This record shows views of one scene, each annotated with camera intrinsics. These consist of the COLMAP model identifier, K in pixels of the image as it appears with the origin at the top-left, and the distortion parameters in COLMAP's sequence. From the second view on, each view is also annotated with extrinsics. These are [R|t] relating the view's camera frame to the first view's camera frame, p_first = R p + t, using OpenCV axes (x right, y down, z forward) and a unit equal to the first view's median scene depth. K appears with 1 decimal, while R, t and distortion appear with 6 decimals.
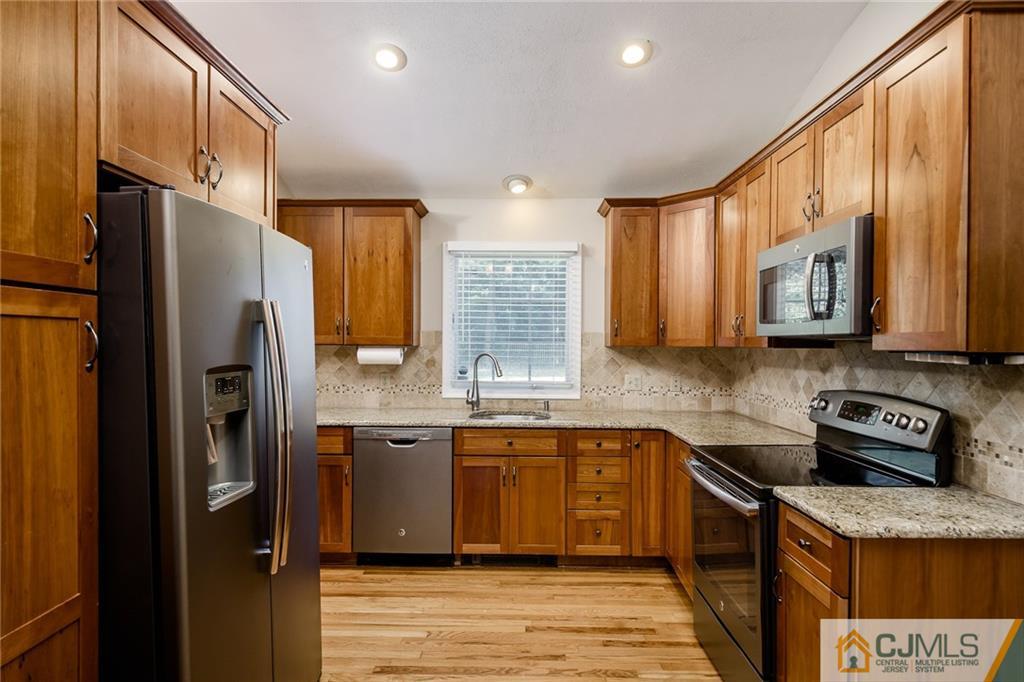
lens RADIAL K [[559.8, 0, 512.1], [0, 559.8, 348.7], [0, 0, 1]] dist [0.003925, -0.000791]
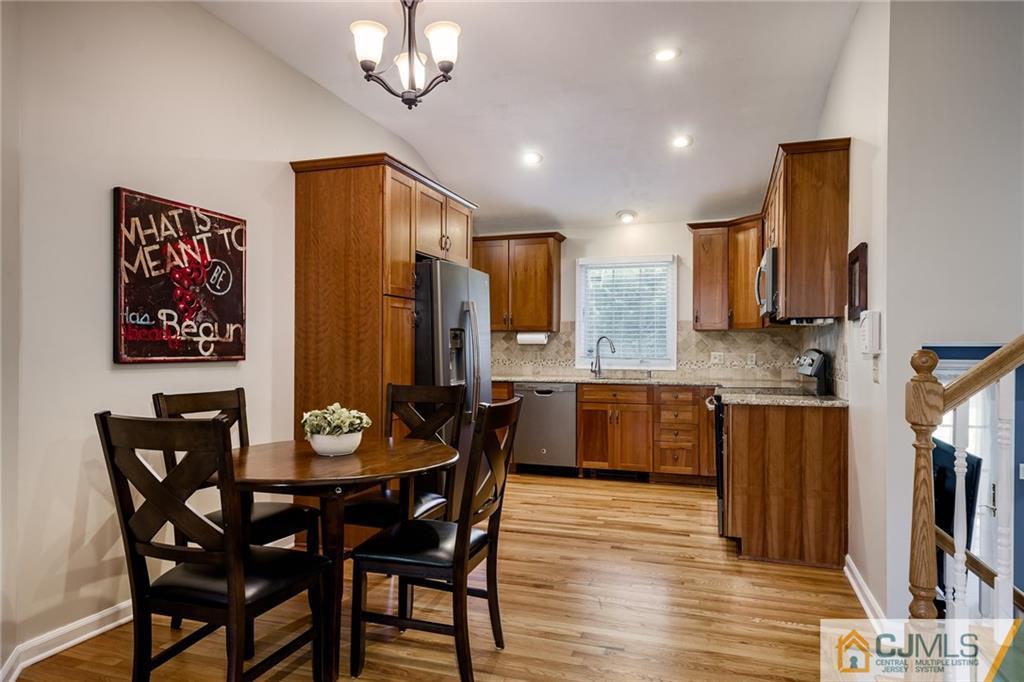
lens RADIAL K [[643.8, 0, 508.0], [0, 643.8, 343.4], [0, 0, 1]] dist [0.004496, 0.000481]
pose [[0.951963, -0.005622, -0.306162, 0.244728], [-0.000827, 0.999781, -0.020932, 0.067640], [0.306212, 0.020179, 0.951749, -0.695196]]
